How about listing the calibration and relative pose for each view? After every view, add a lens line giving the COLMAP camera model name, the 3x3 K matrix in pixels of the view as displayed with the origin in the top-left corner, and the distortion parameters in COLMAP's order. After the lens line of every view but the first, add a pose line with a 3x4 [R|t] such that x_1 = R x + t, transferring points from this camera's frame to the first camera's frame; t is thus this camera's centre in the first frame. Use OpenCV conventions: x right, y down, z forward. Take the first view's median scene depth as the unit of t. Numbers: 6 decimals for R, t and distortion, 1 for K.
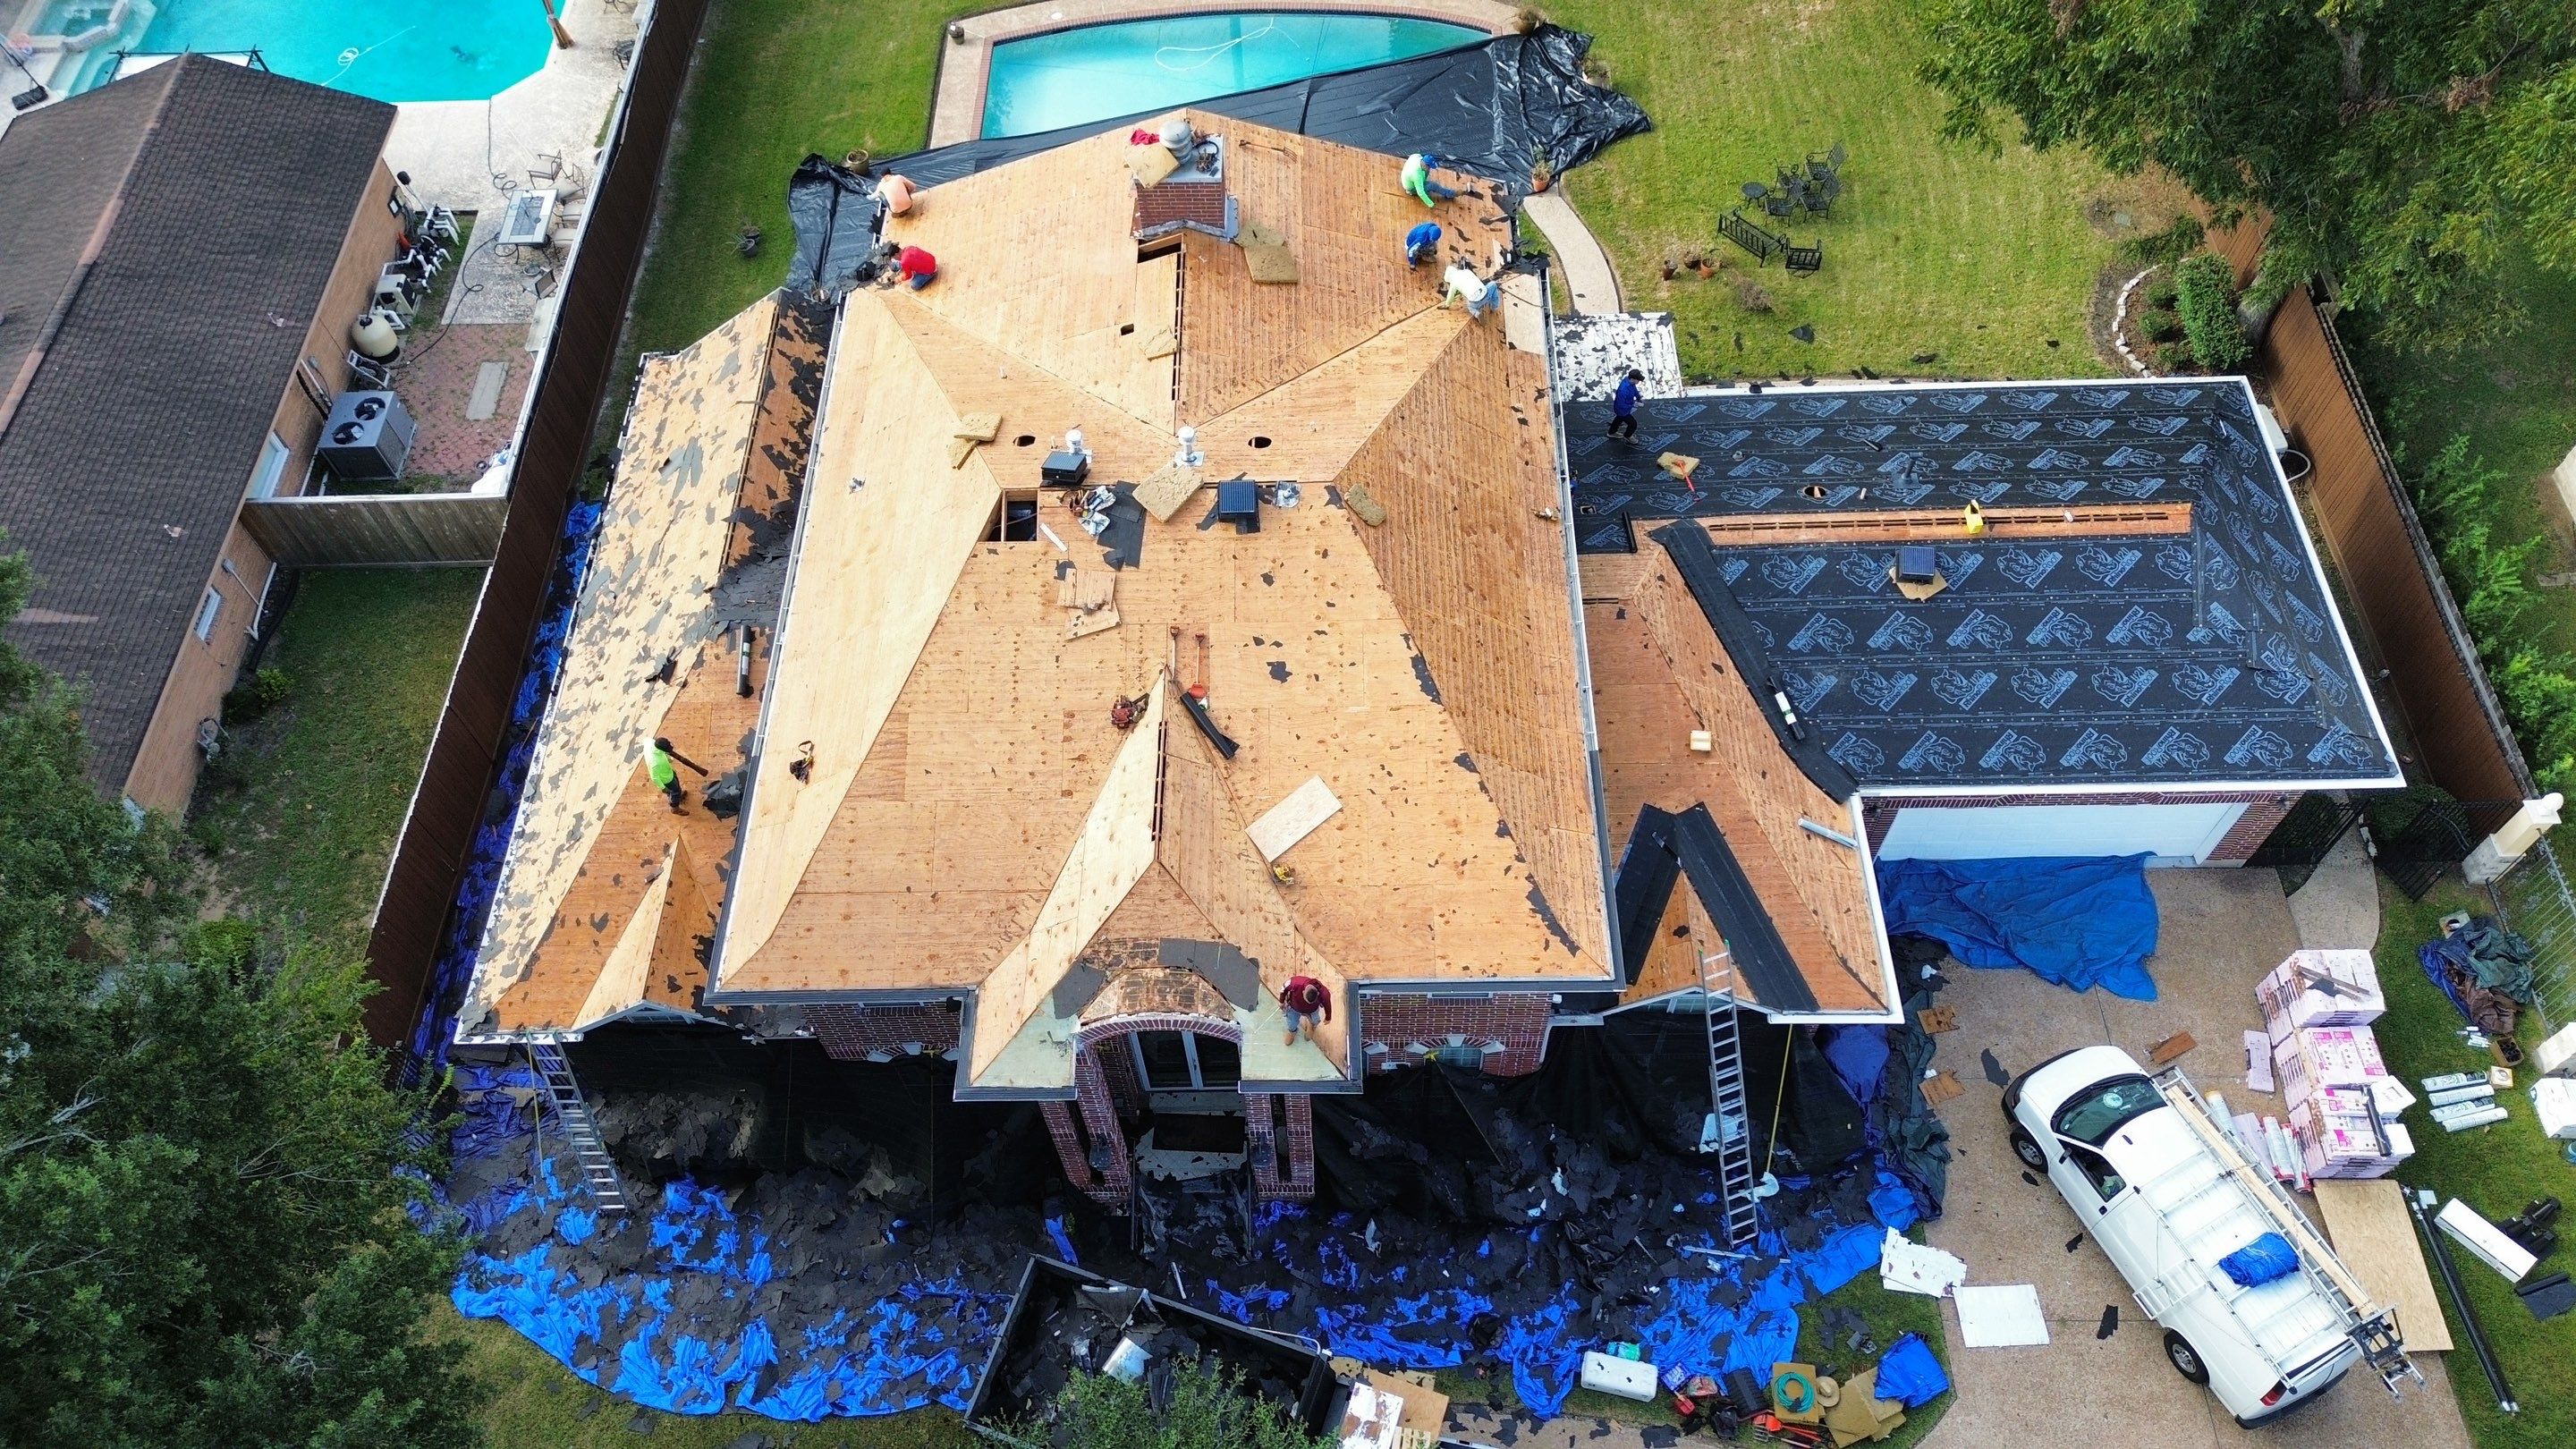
lens RADIAL K [[1814.4, 0, 1290.6], [0, 1814.4, 736.8], [0, 0, 1]] dist [0.069902, -0.075053]
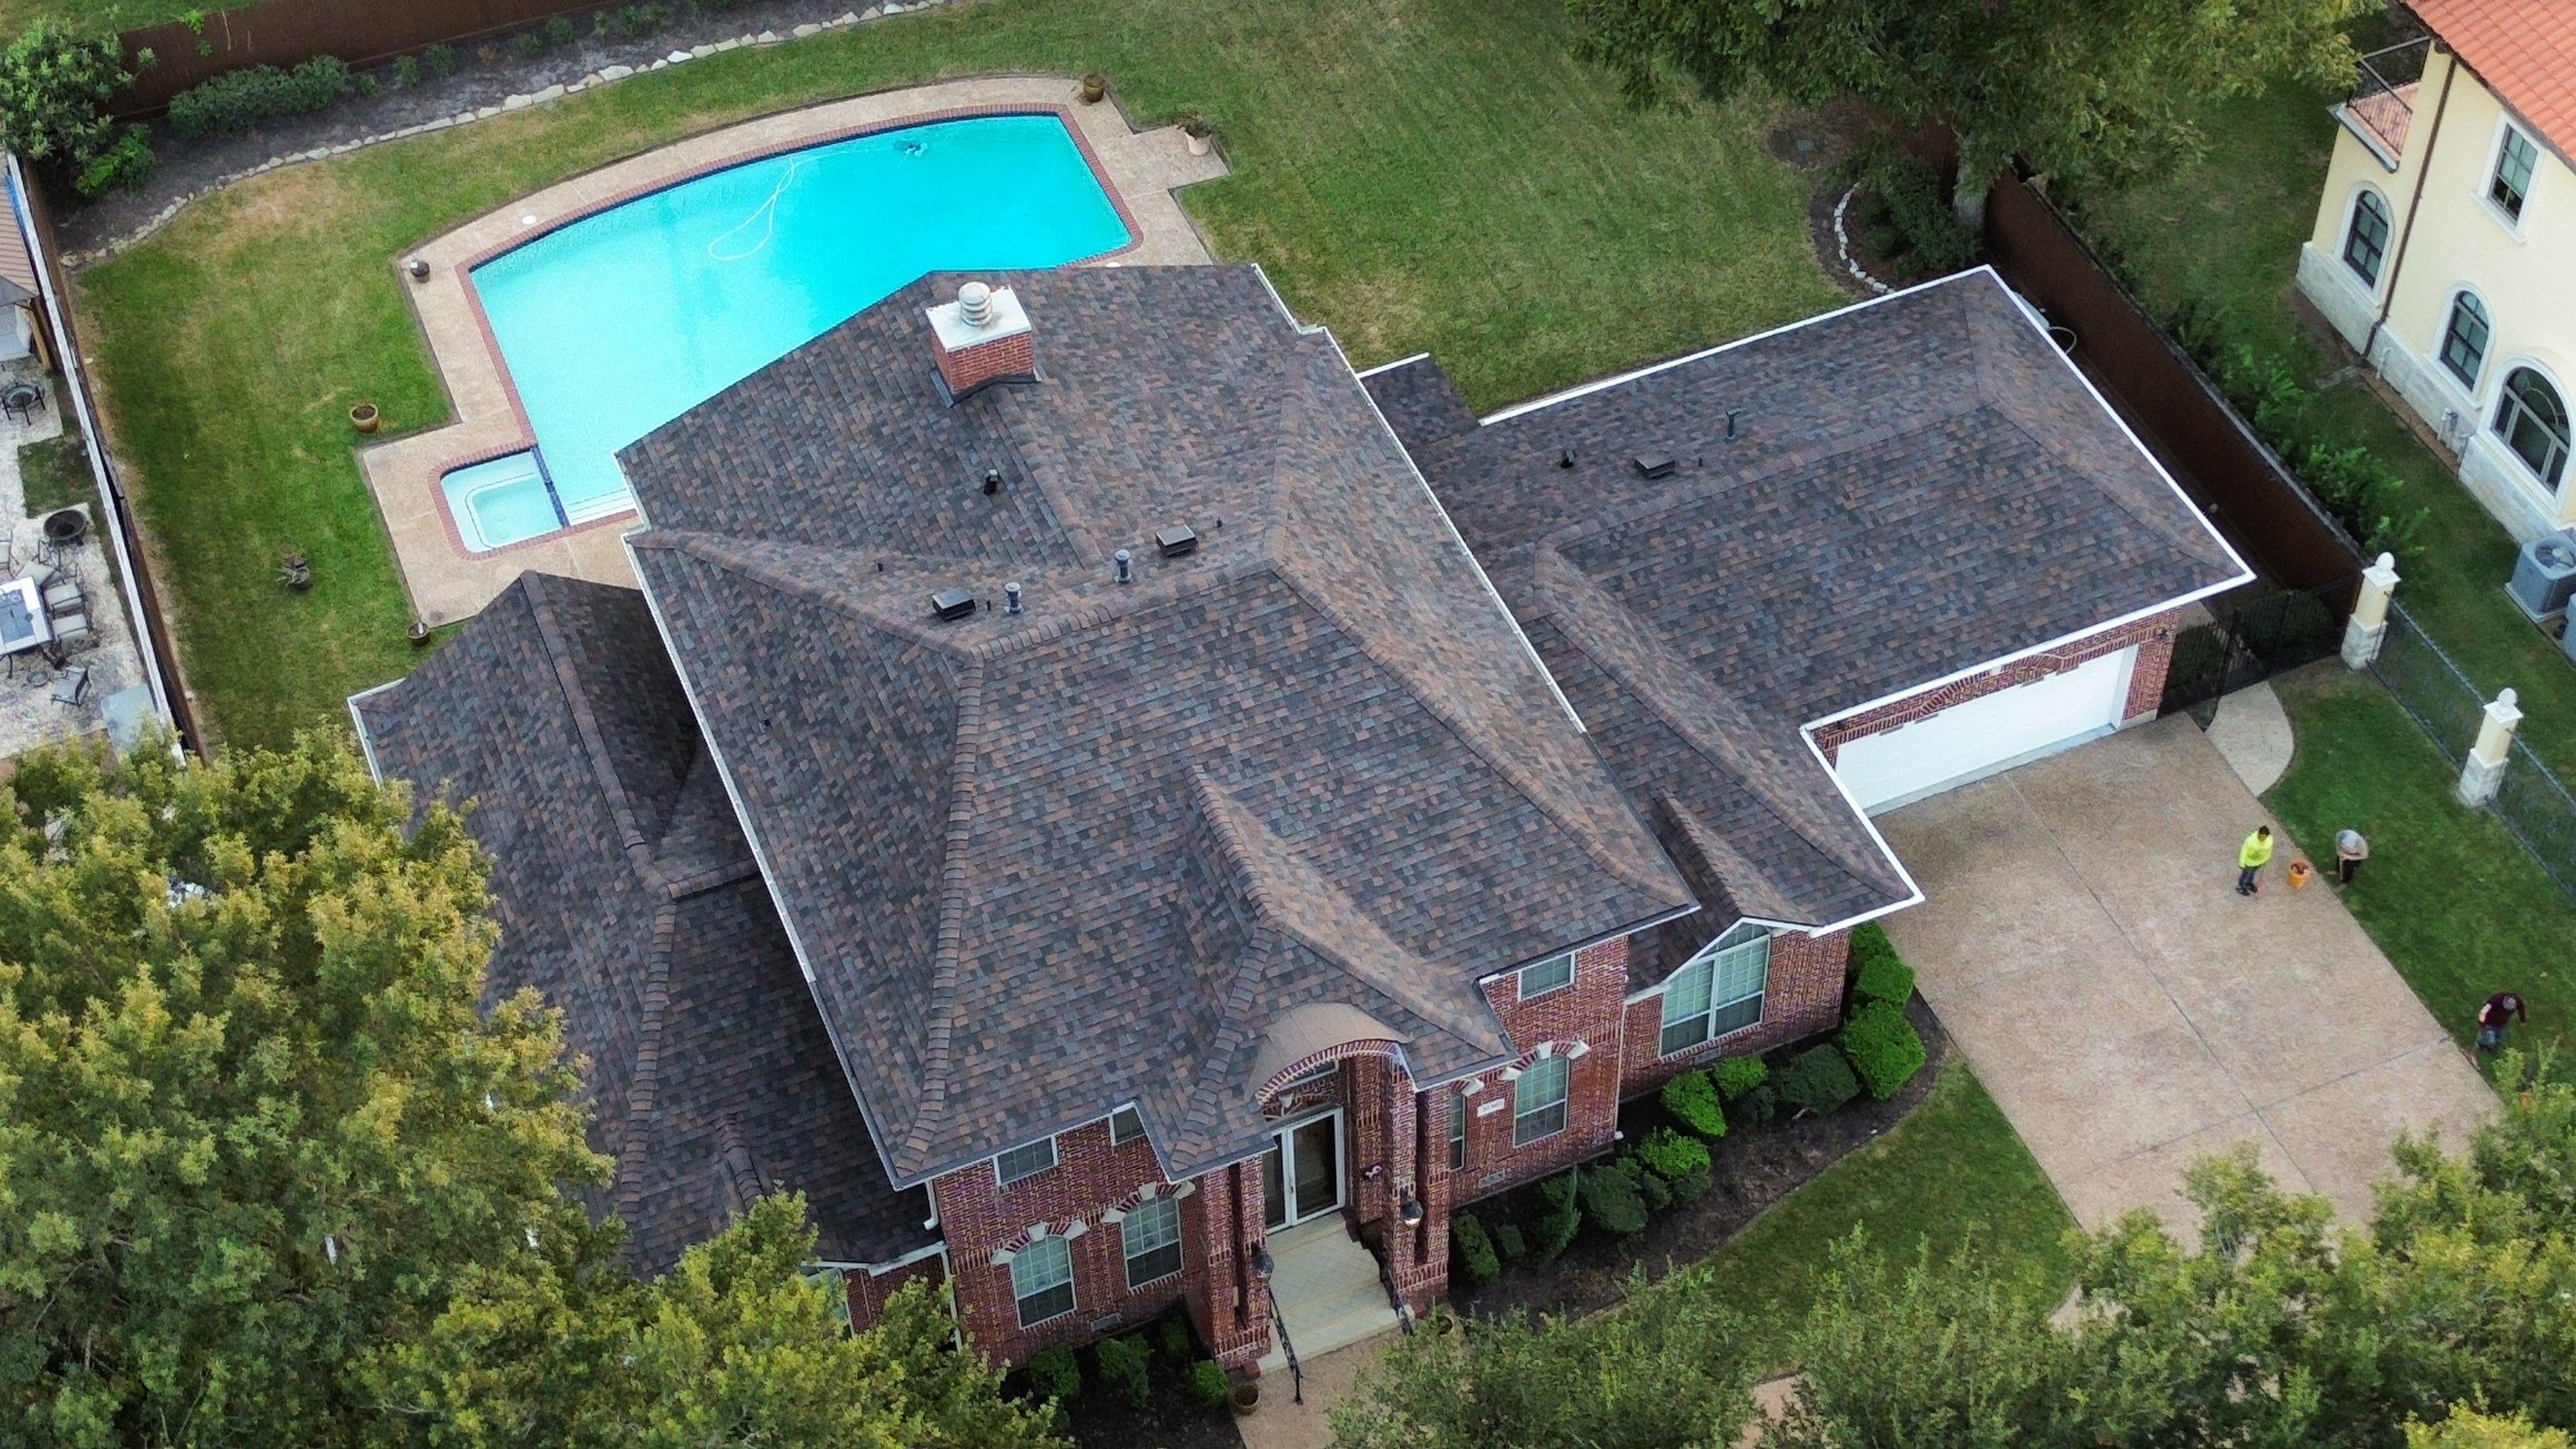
lens RADIAL K [[3632.0, 0, 1288.0], [0, 3632.0, 724.5], [0, 0, 1]] dist [0.112623, -0.041421]
pose [[0.922720, -0.278622, 0.266380, -0.407253], [0.320262, 0.938708, -0.127515, 0.160489], [-0.214524, 0.202972, 0.955396, -0.722856]]
